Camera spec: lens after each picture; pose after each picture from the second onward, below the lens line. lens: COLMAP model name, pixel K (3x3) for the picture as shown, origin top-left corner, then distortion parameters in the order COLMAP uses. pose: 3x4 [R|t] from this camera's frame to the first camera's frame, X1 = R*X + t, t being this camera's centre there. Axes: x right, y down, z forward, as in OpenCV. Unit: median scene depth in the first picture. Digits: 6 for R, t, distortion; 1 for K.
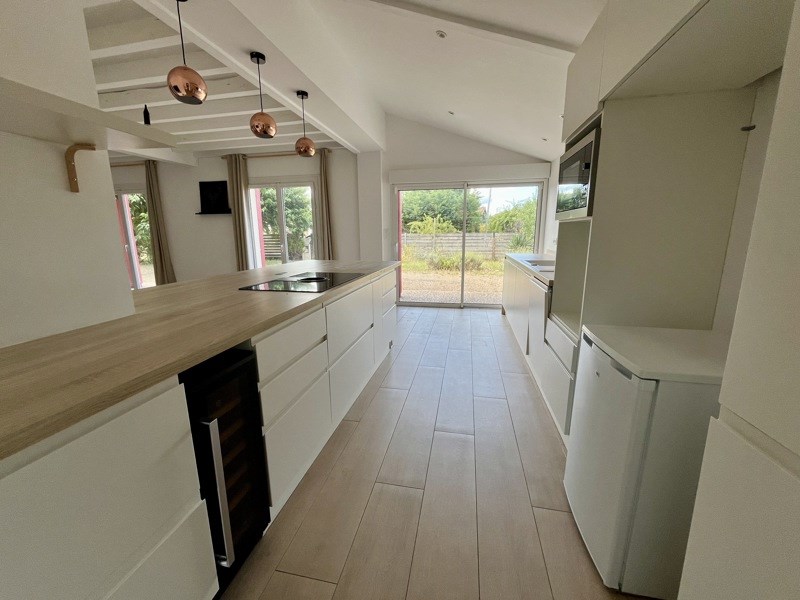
lens RADIAL K [[320.5, 0, 400.0], [0, 320.5, 300.0], [0, 0, 1]] dist [-0.008084, -0.000221]
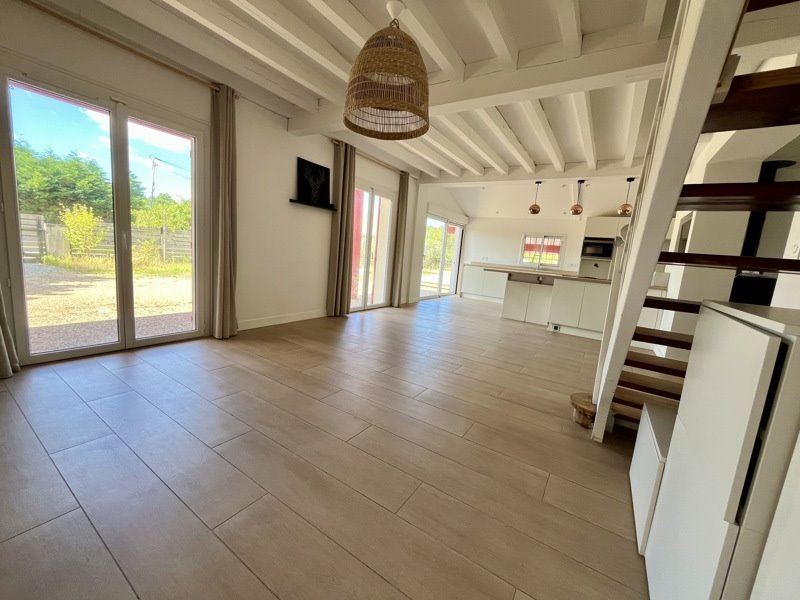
lens RADIAL K [[320.5, 0, 400.0], [0, 320.5, 300.0], [0, 0, 1]] dist [-0.008084, -0.000221]
pose [[0.359923, -0.105021, 0.927052, -1.276810], [0.103594, 0.991999, 0.072159, -0.090368], [-0.927213, 0.070065, 0.367923, 0.576135]]
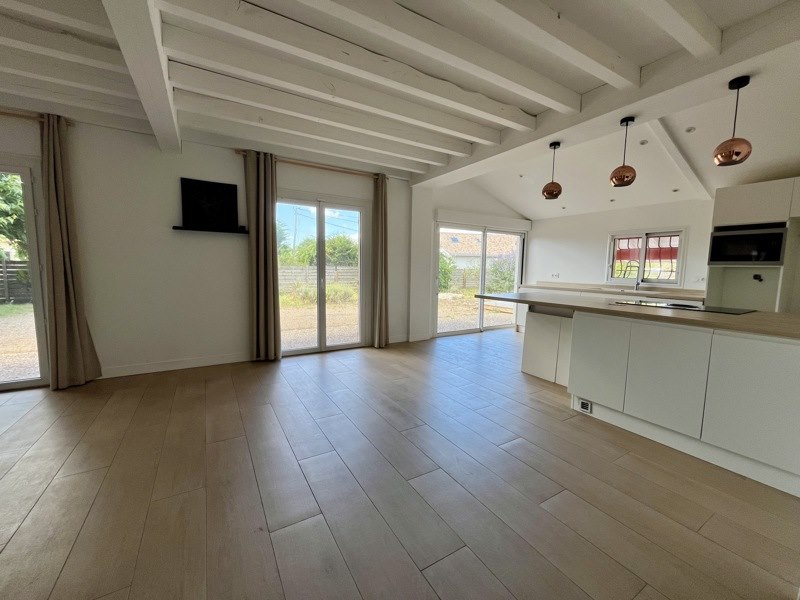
lens RADIAL K [[320.5, 0, 400.0], [0, 320.5, 300.0], [0, 0, 1]] dist [-0.008084, -0.000221]
pose [[0.733379, -0.052762, 0.677769, -0.773140], [0.119667, 0.991435, -0.052305, -0.060855], [-0.669204, 0.119466, 0.733412, 0.315615]]
